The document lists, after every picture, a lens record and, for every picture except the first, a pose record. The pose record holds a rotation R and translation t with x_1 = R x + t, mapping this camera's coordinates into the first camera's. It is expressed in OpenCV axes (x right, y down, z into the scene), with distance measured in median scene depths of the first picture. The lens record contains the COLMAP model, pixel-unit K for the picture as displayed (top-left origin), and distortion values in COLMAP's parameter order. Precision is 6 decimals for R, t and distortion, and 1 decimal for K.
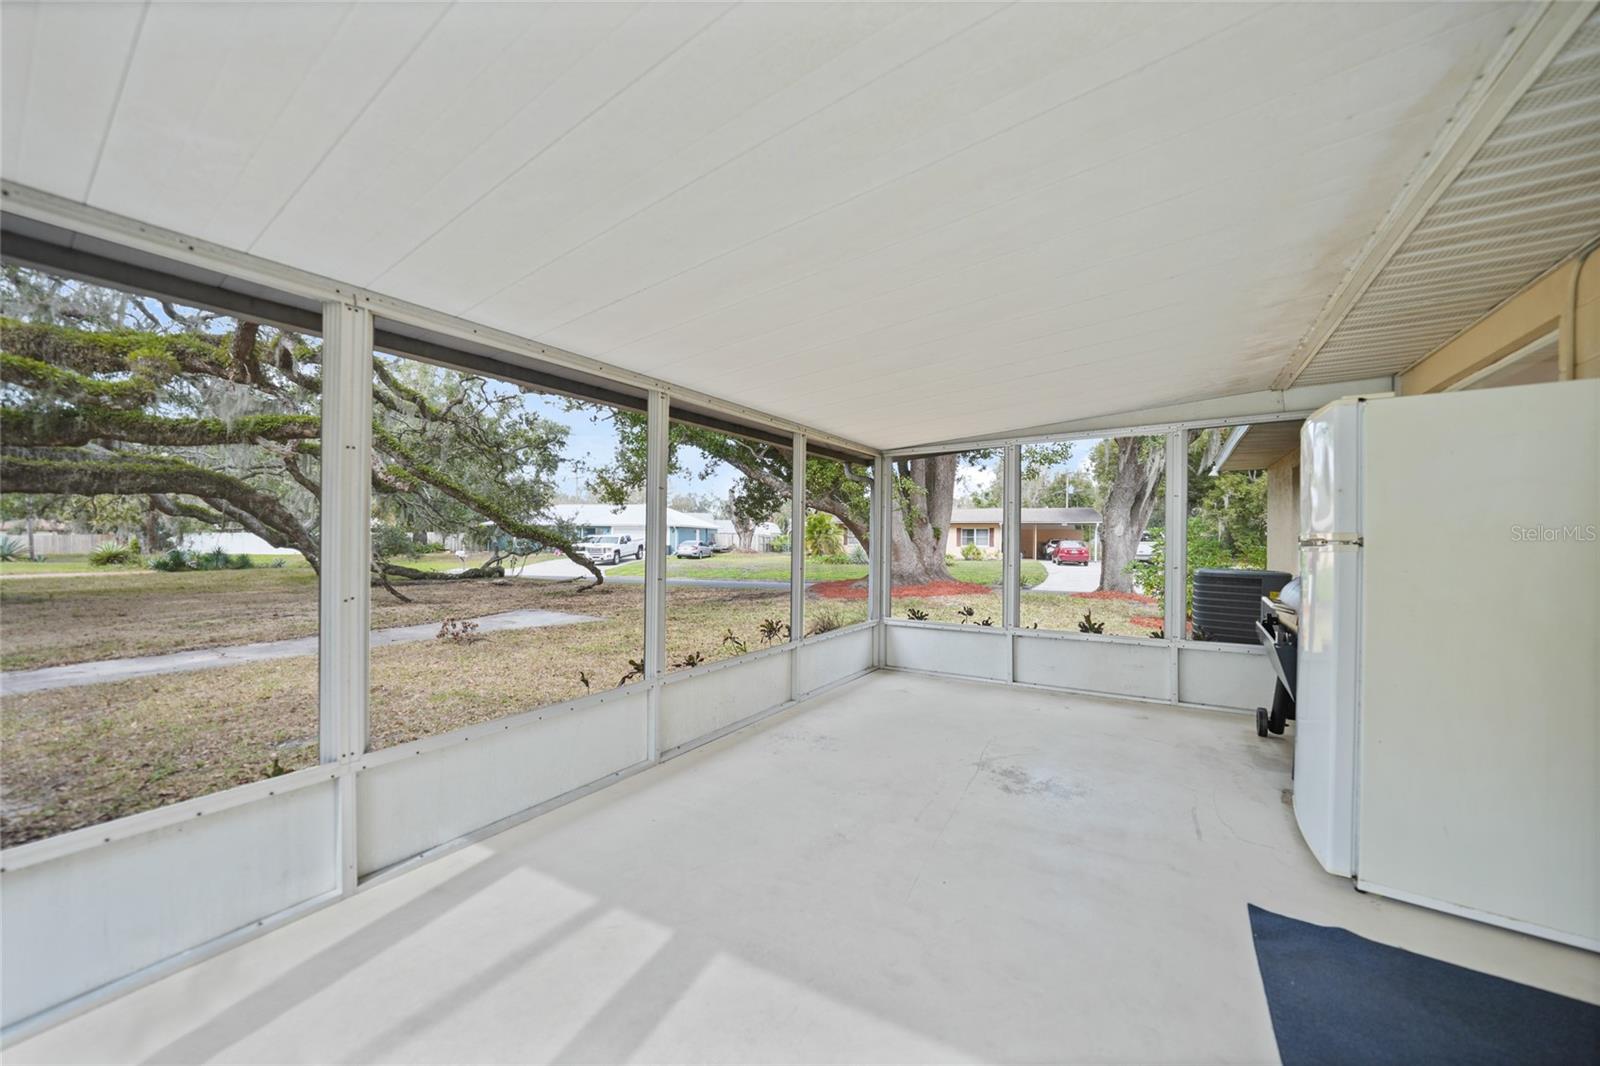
lens RADIAL K [[566.8, 0, 799.2], [0, 566.8, 538.1], [0, 0, 1]] dist [-0.022649, 0.004613]
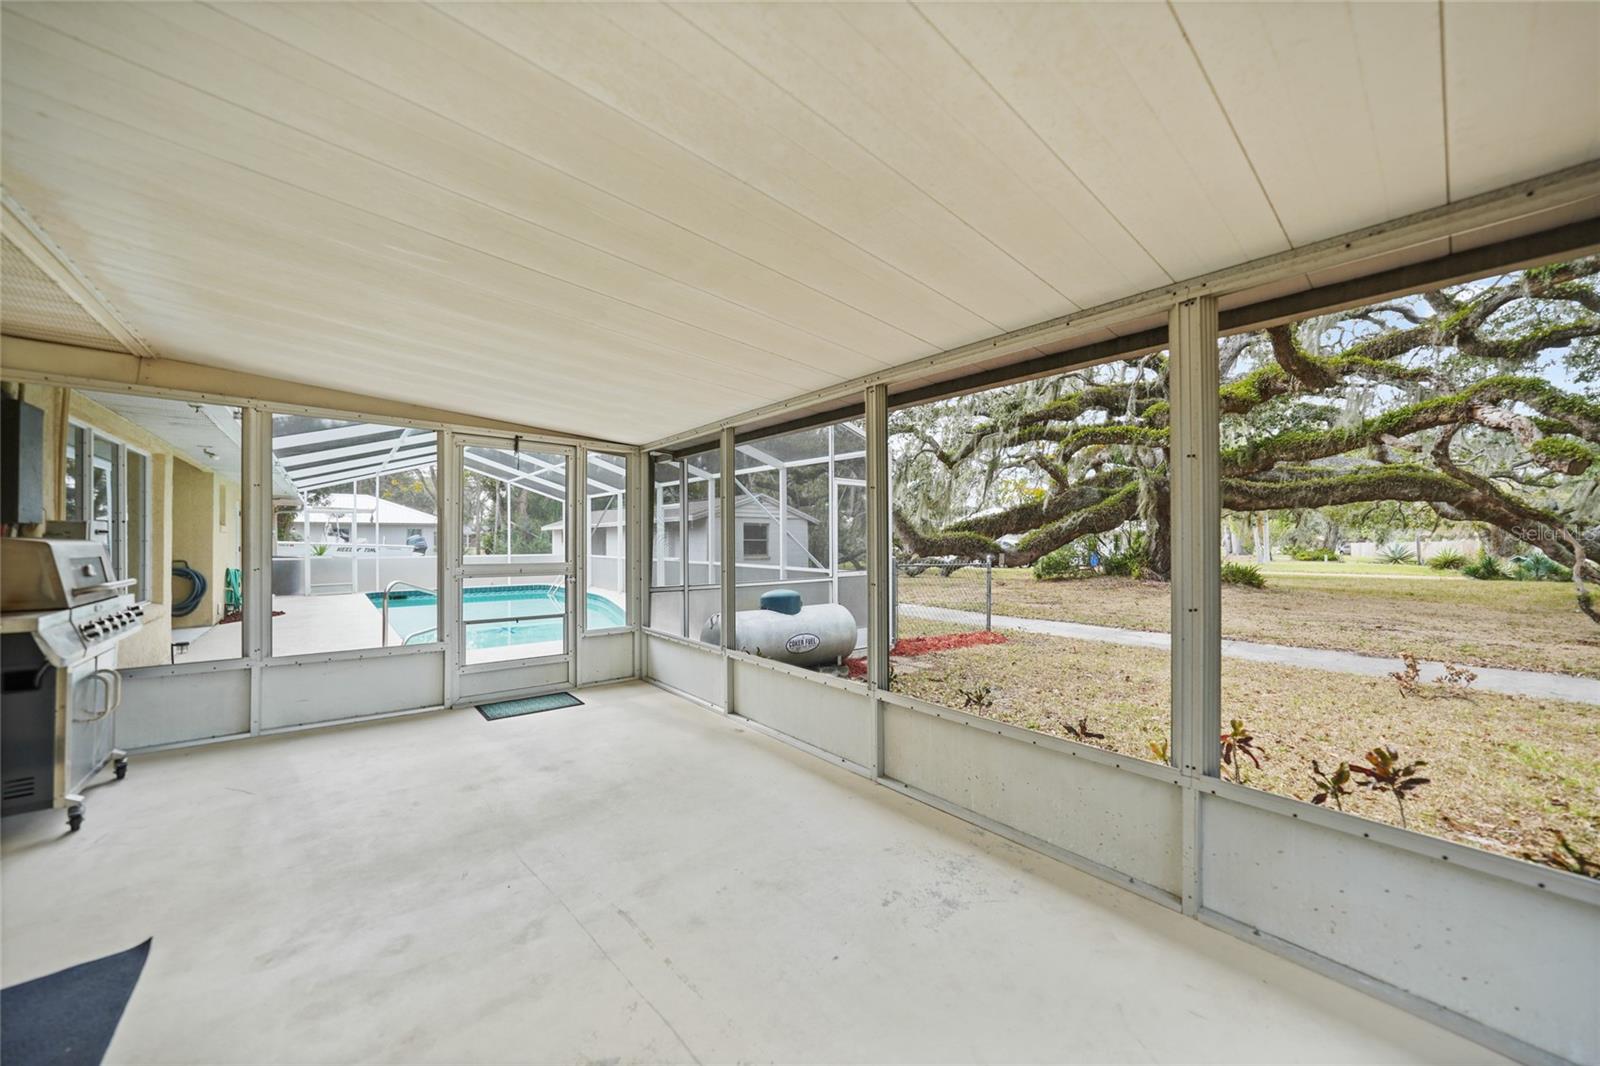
lens RADIAL K [[565.2, 0, 800.0], [0, 565.2, 533.0], [0, 0, 1]] dist [-0.013449, 0.000061]
pose [[-0.289943, -0.019413, -0.956847, 0.168638], [0.000463, 0.999791, -0.020424, 0.000690], [0.957044, -0.006365, -0.289874, 0.279291]]
